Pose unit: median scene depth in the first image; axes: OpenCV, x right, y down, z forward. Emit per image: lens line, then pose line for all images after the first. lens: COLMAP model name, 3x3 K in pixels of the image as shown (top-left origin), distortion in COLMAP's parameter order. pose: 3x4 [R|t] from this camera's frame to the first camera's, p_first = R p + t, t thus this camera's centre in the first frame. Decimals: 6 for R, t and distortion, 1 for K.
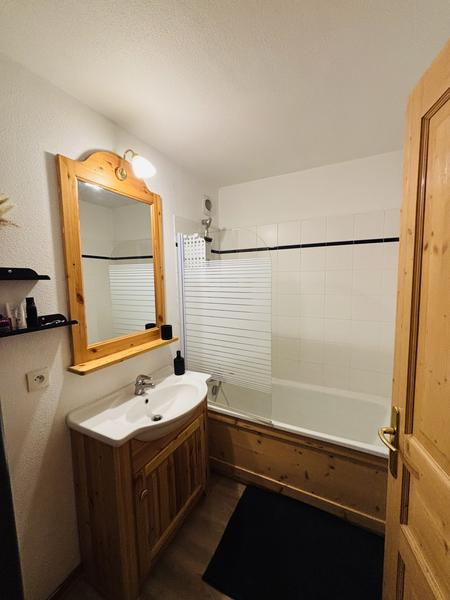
lens RADIAL K [[243.0, 0, 225.0], [0, 243.0, 300.0], [0, 0, 1]] dist [-0.000965, -0.000421]
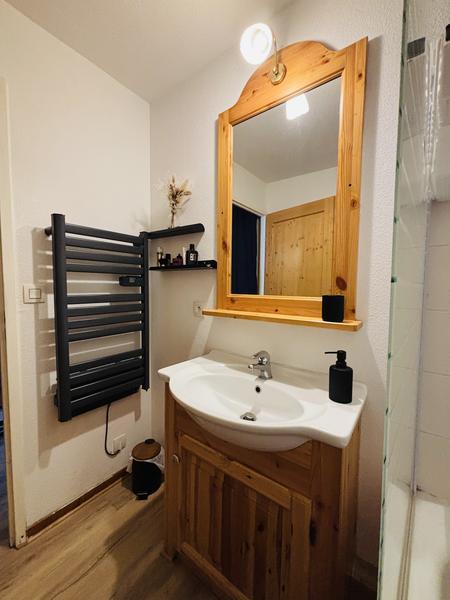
lens RADIAL K [[243.0, 0, 225.0], [0, 243.0, 300.0], [0, 0, 1]] dist [-0.000965, -0.000421]
pose [[-0.162455, 0.076490, -0.983747, 0.438057], [-0.100705, 0.990499, 0.093645, 0.127488], [0.981563, 0.114281, -0.153209, 1.194483]]
